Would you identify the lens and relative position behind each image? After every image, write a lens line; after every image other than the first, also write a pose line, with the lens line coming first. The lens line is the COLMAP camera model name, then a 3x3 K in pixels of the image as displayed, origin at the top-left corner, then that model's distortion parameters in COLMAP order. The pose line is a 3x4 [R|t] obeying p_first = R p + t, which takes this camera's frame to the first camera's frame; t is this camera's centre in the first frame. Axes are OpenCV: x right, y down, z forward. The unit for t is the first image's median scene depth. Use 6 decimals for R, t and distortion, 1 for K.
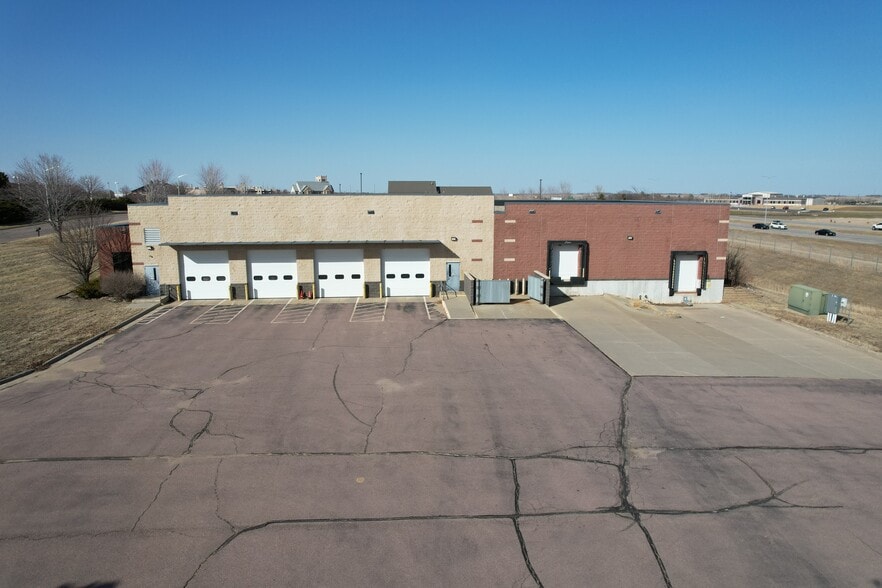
lens RADIAL K [[567.3, 0, 441.0], [0, 567.3, 294.0], [0, 0, 1]] dist [-0.072489, 0.063588]
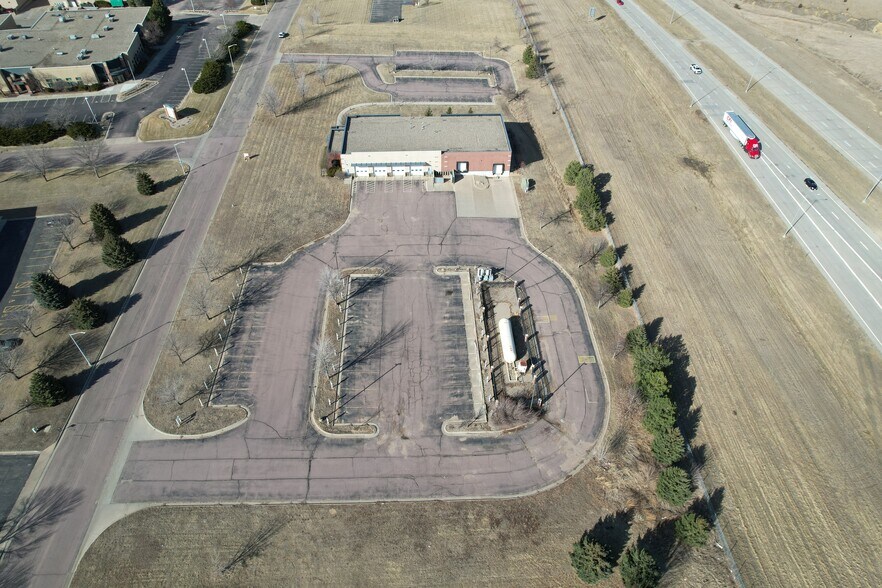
lens RADIAL K [[567.3, 0, 441.0], [0, 567.3, 294.0], [0, 0, 1]] dist [-0.072489, 0.063588]
pose [[0.999237, 0.026768, -0.028444, 0.213365], [-0.006152, 0.827009, 0.562155, -1.396623], [0.038572, -0.561551, 0.826543, -2.390903]]
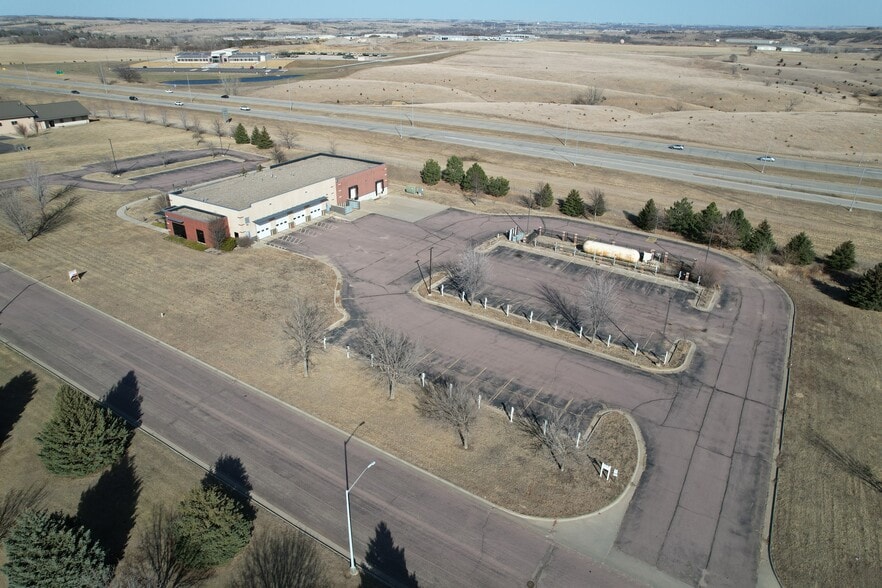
lens RADIAL K [[567.3, 0, 441.0], [0, 567.3, 294.0], [0, 0, 1]] dist [-0.072489, 0.063588]
pose [[0.595327, -0.352537, 0.722014, -1.897379], [0.131438, 0.929228, 0.345338, -0.545053], [-0.792660, -0.110690, 0.599531, -1.264261]]
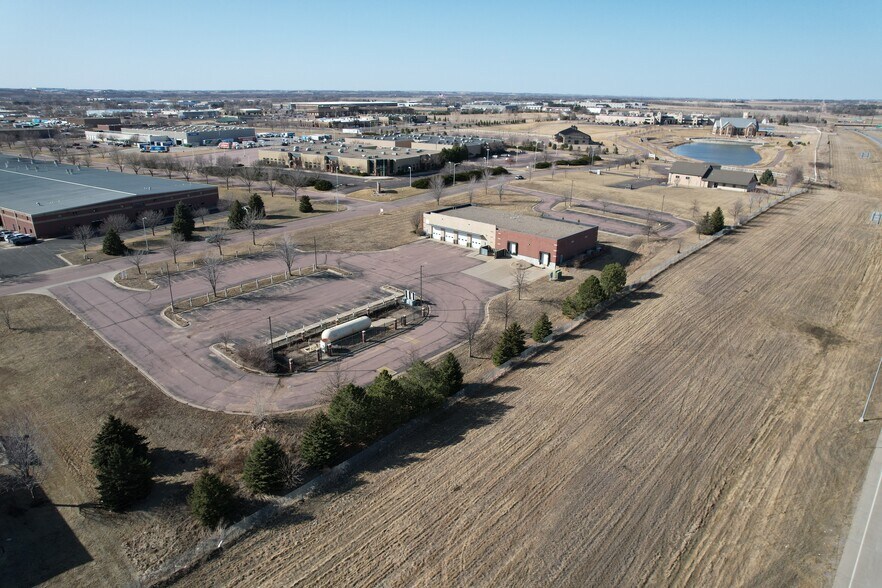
lens RADIAL K [[567.3, 0, 441.0], [0, 567.3, 294.0], [0, 0, 1]] dist [-0.072489, 0.063588]
pose [[0.688230, 0.251889, -0.680361, 2.347987], [-0.137334, 0.966069, 0.218744, -0.481187], [0.712376, -0.057109, 0.699471, -1.735045]]
